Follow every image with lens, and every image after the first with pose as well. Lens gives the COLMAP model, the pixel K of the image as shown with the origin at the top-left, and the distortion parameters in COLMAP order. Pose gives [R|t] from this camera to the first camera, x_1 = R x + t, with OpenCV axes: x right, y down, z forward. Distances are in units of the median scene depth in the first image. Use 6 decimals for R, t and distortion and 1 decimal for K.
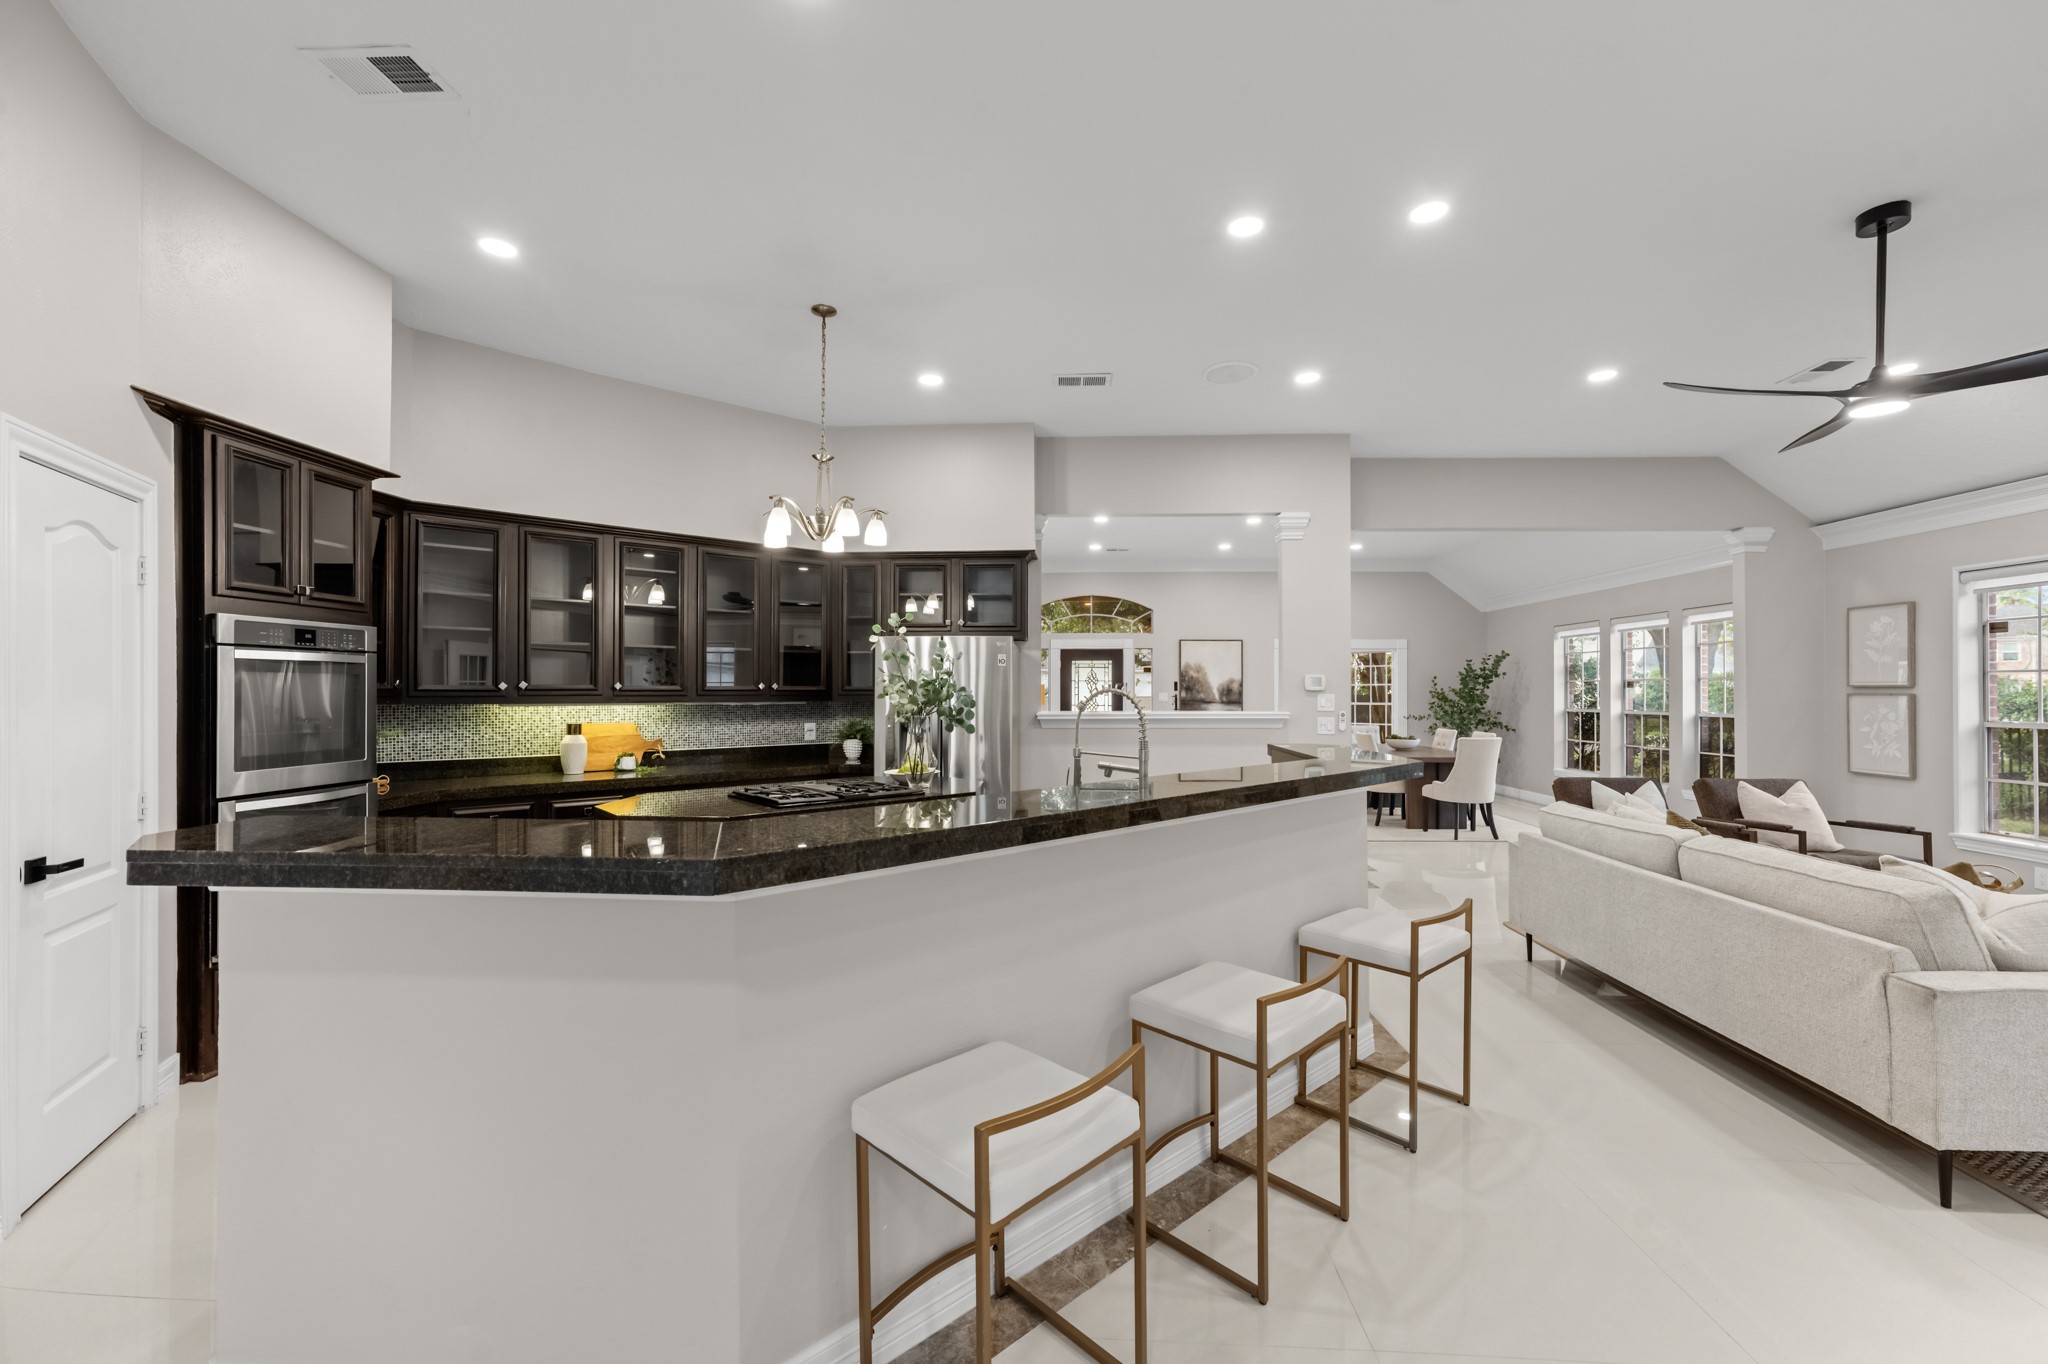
lens RADIAL K [[803.9, 0, 1036.4], [0, 803.9, 682.5], [0, 0, 1]] dist [-0.003837, 0.000137]
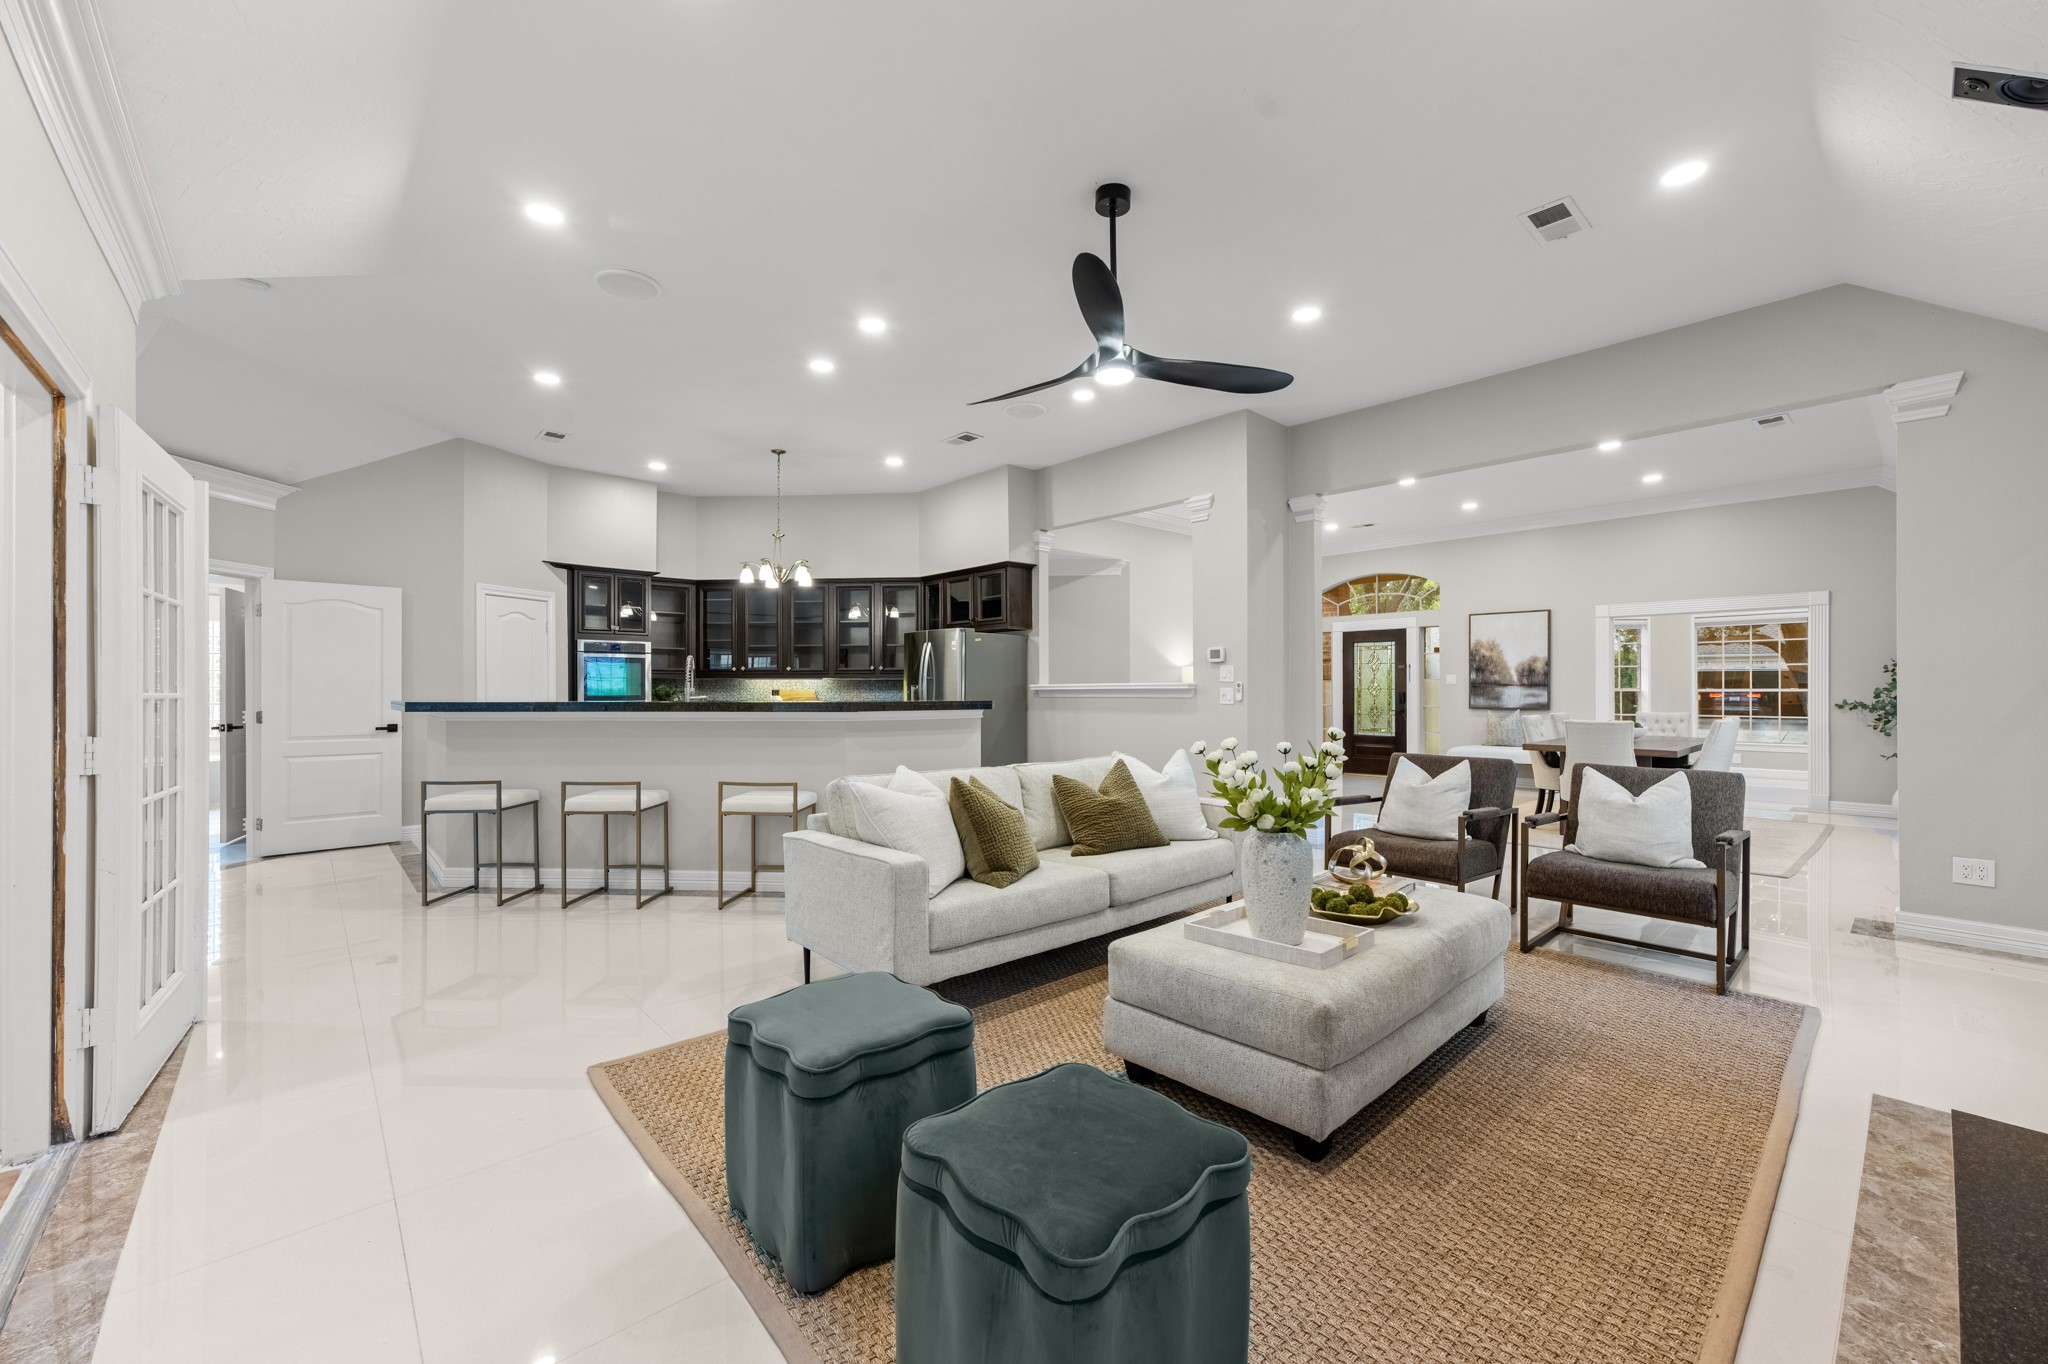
lens RADIAL K [[803.9, 0, 1036.0], [0, 803.9, 685.3], [0, 0, 1]] dist [-0.003837, 0.000137]
pose [[0.711059, -0.007128, -0.703096, 0.915267], [0.010840, 0.999941, 0.000826, 0.037401], [0.703048, -0.008209, 0.711095, 0.087721]]
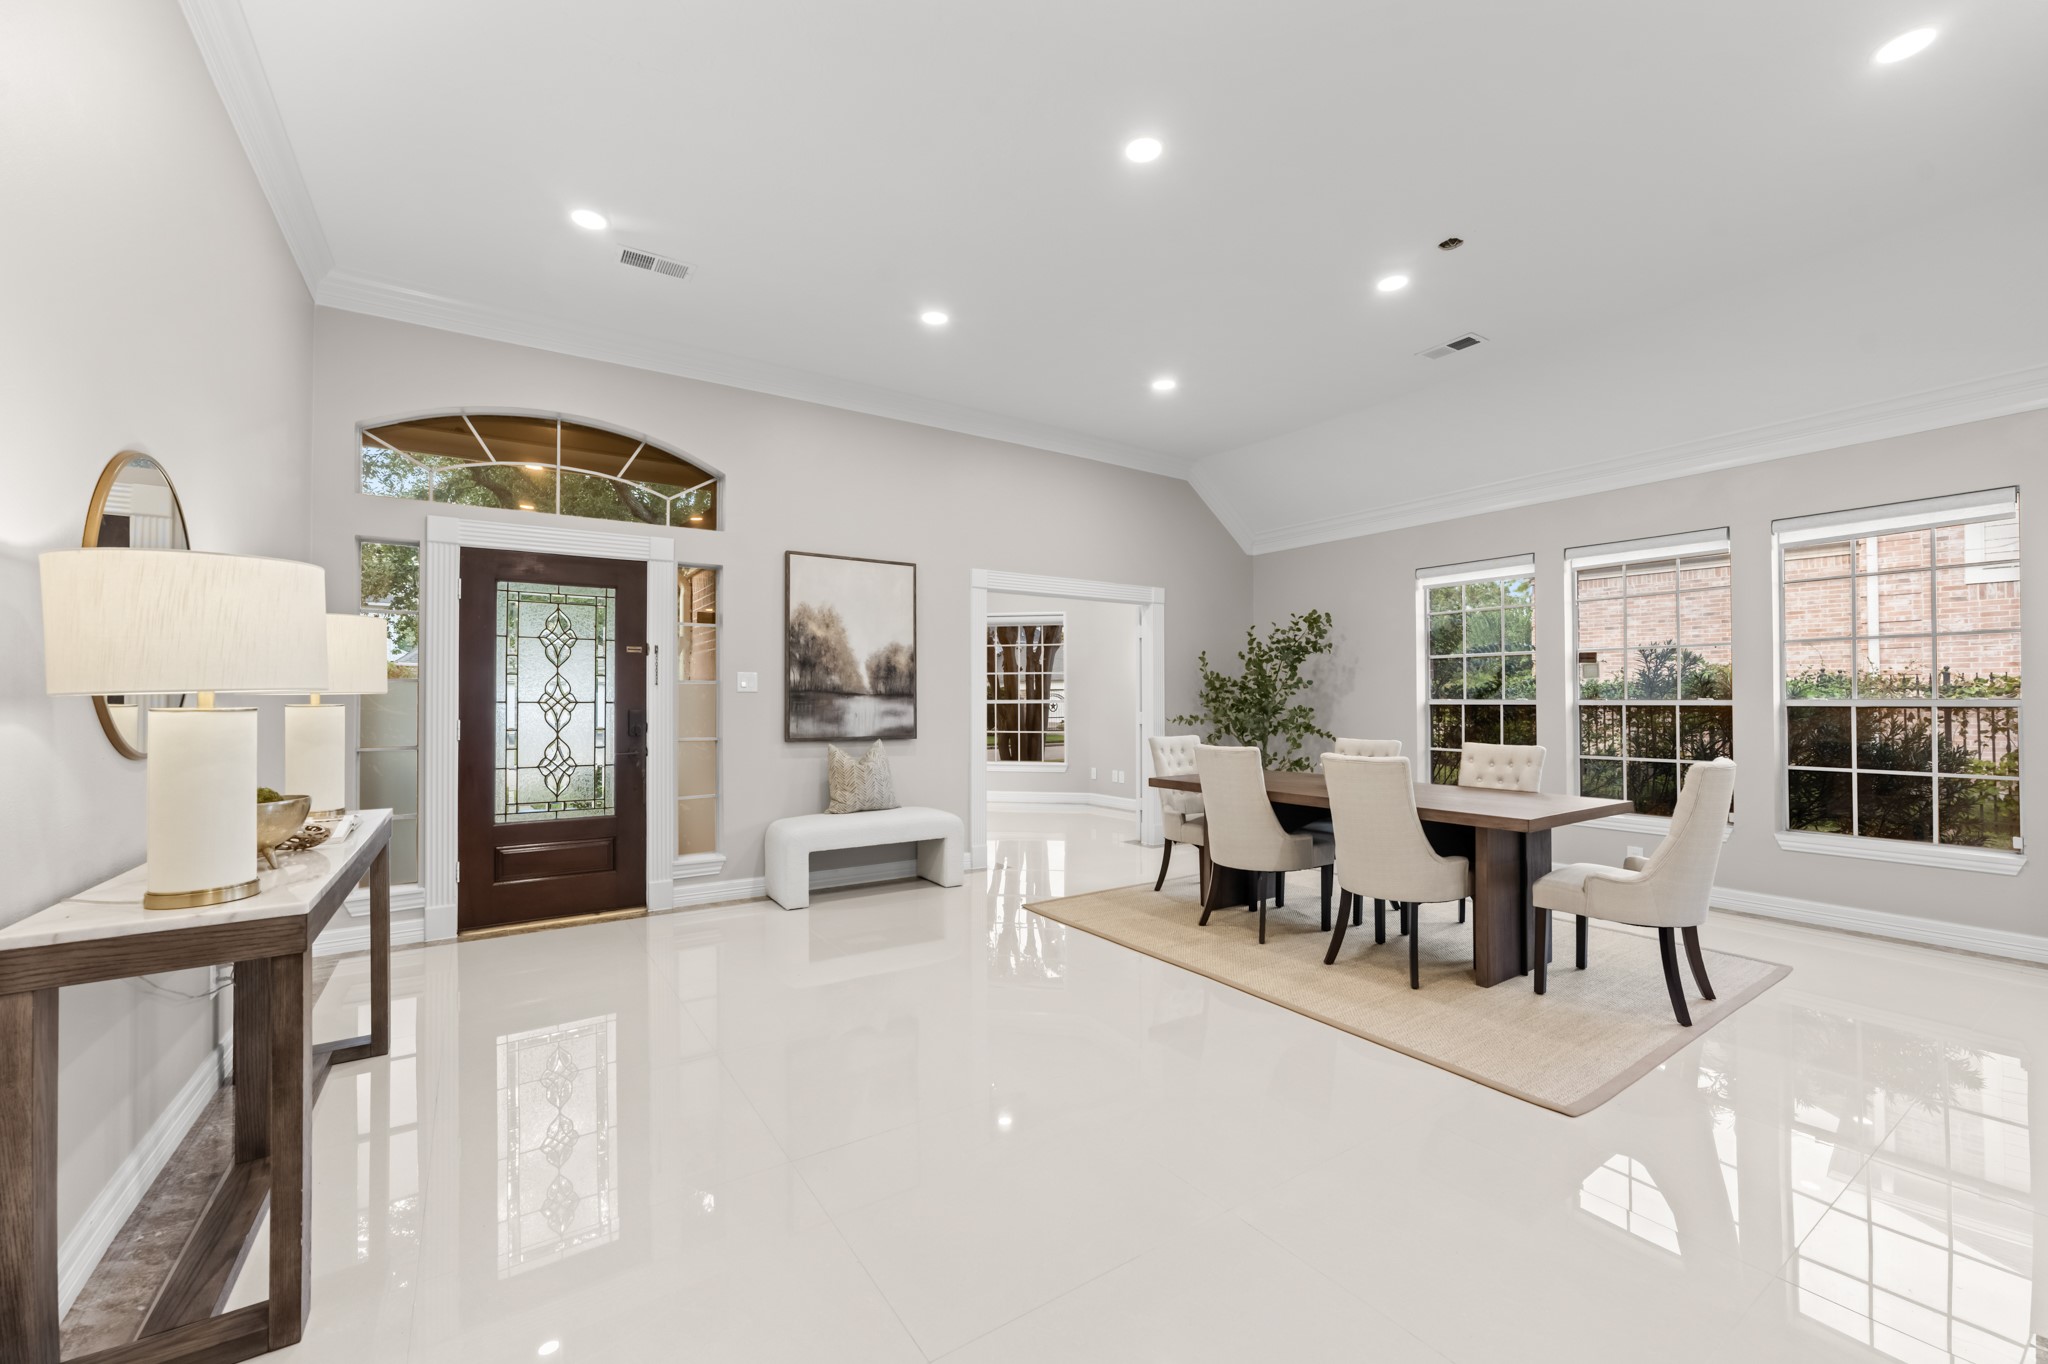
lens RADIAL K [[803.9, 0, 994.6], [0, 803.9, 690.6], [0, 0, 1]] dist [-0.003837, 0.000137]
pose [[0.816992, 0.003010, 0.576641, 0.037983], [-0.001134, 0.999993, -0.003612, 0.047742], [-0.576648, 0.002297, 0.816989, 1.155600]]
